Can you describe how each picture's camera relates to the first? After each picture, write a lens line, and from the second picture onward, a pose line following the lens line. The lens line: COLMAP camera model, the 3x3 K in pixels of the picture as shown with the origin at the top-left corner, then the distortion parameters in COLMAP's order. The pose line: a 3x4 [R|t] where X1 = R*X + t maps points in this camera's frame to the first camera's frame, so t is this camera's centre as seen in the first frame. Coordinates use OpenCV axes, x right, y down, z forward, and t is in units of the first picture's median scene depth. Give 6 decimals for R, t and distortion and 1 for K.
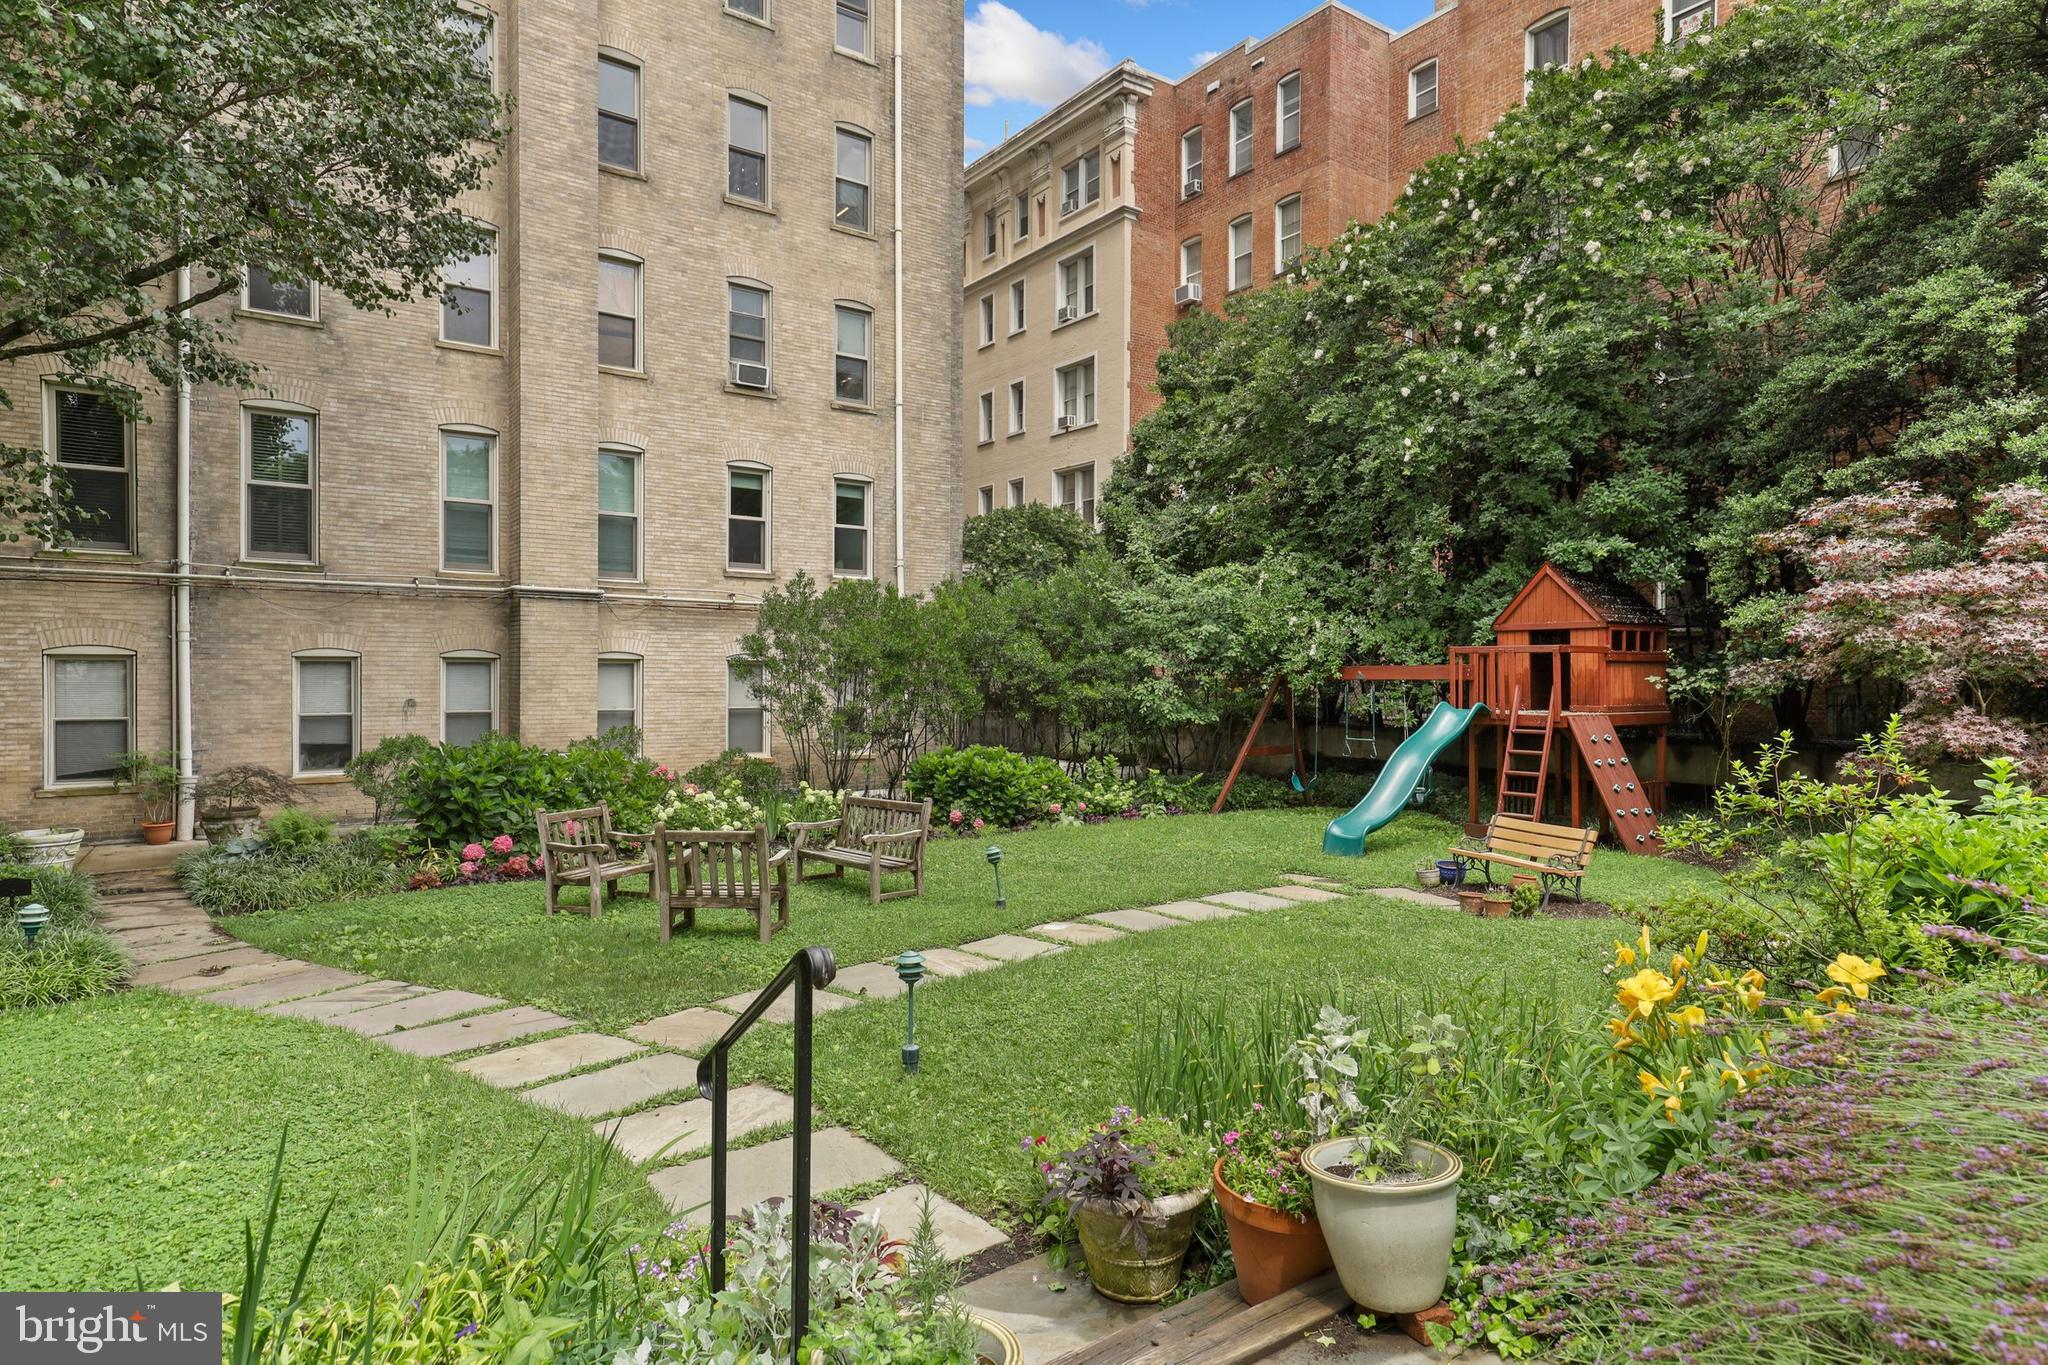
lens RADIAL K [[1136.6, 0, 1021.2], [0, 1136.6, 681.5], [0, 0, 1]] dist [0.020490, 0.000249]
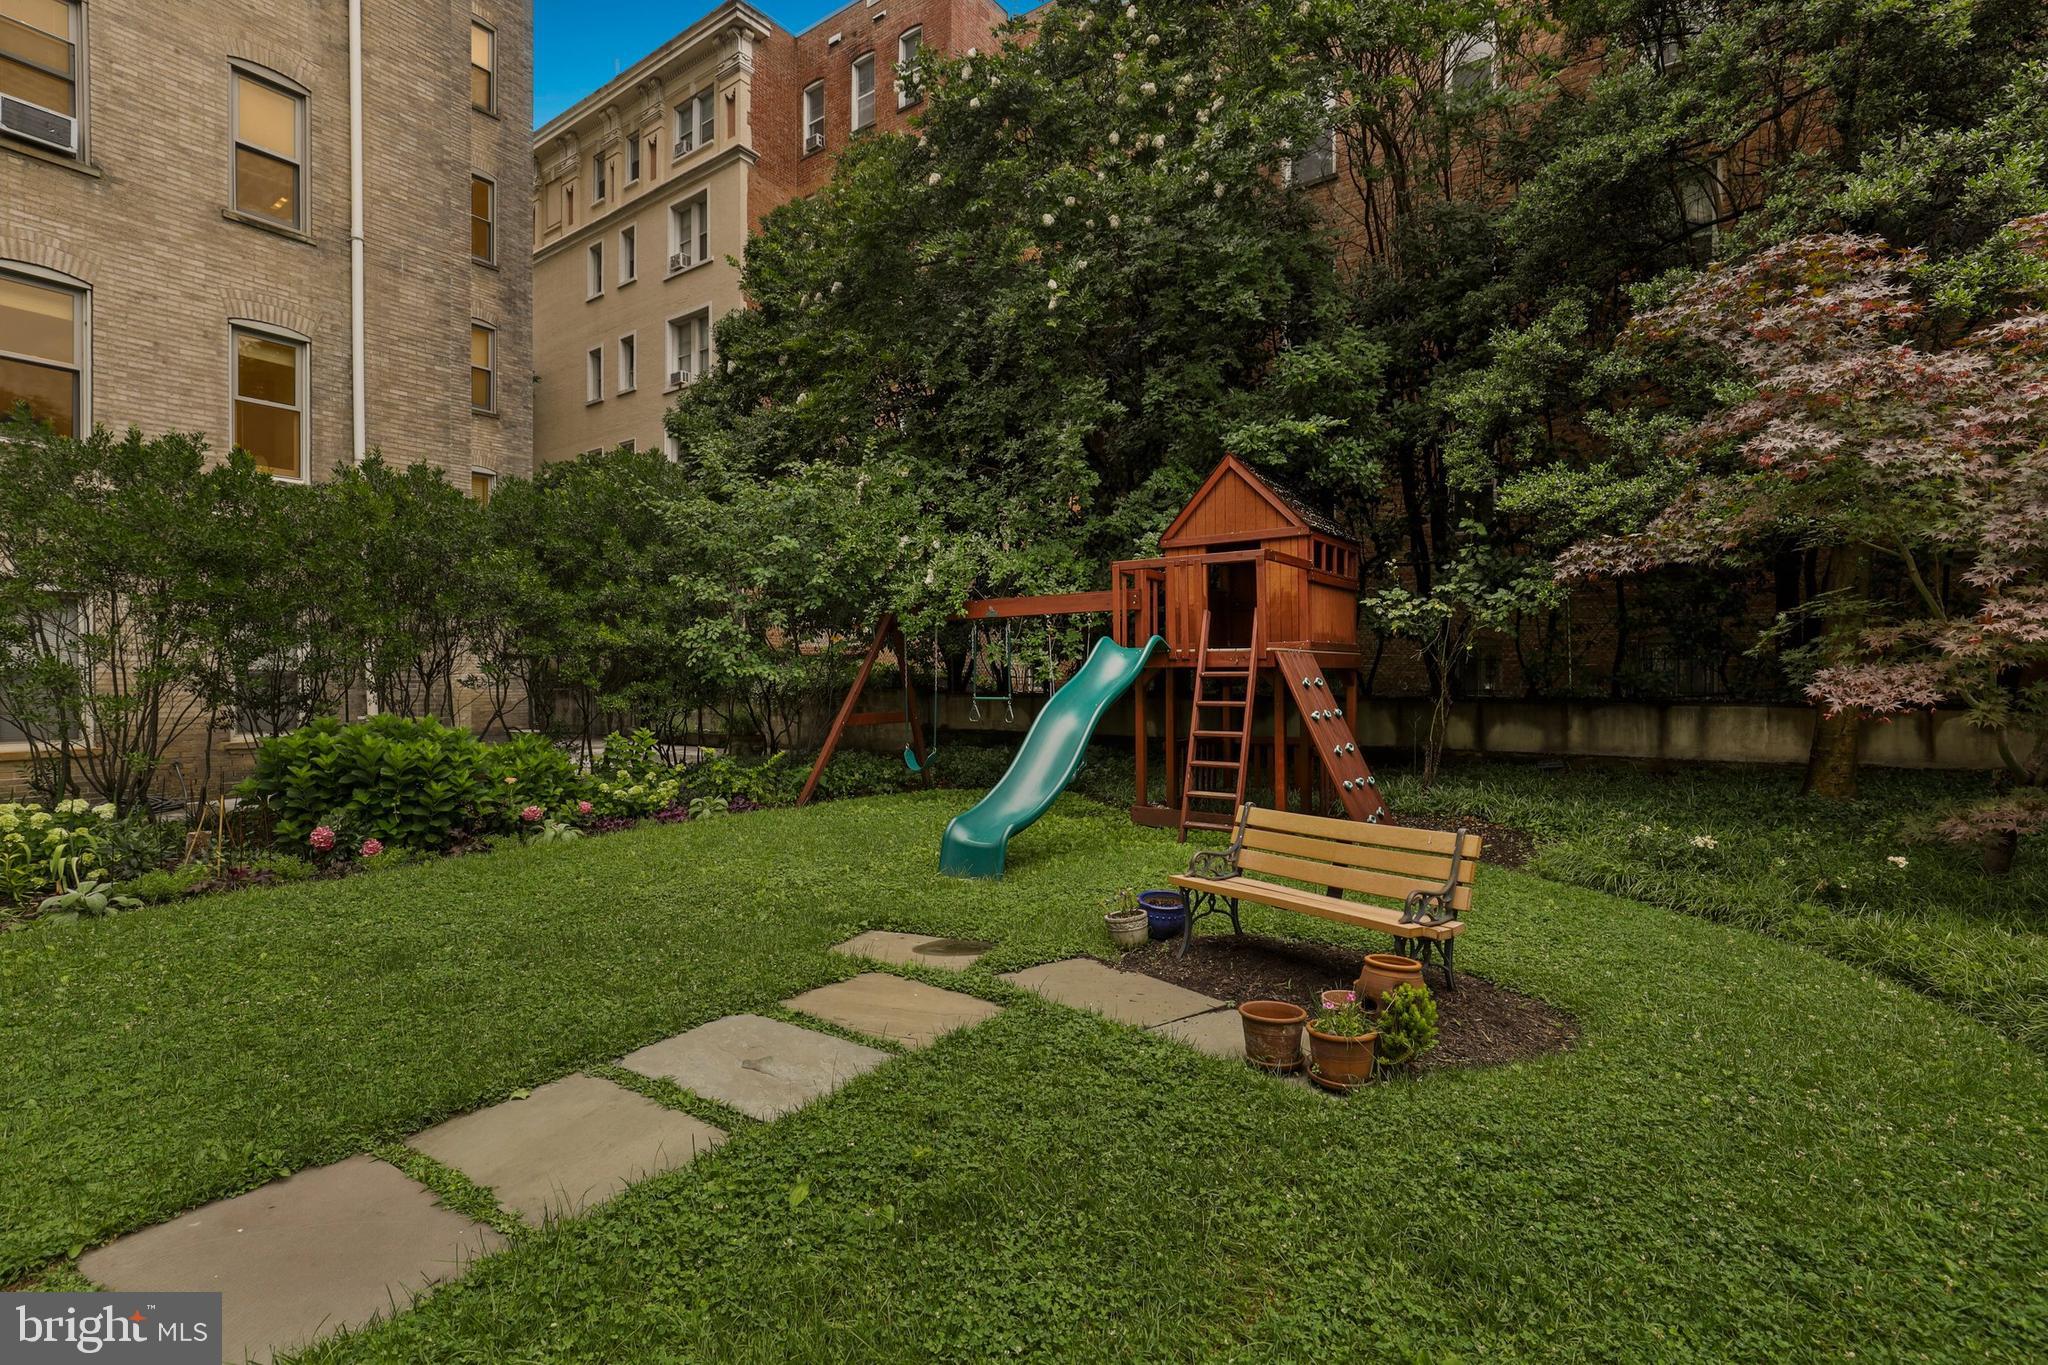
lens RADIAL K [[928.4, 0, 1024.3], [0, 928.4, 677.1], [0, 0, 1]] dist [-0.018283, 0.000280]
pose [[0.944650, -0.005347, 0.328038, 0.115441], [0.006450, 0.999977, -0.002274, 0.037438], [-0.328018, 0.004264, 0.944662, 0.408618]]
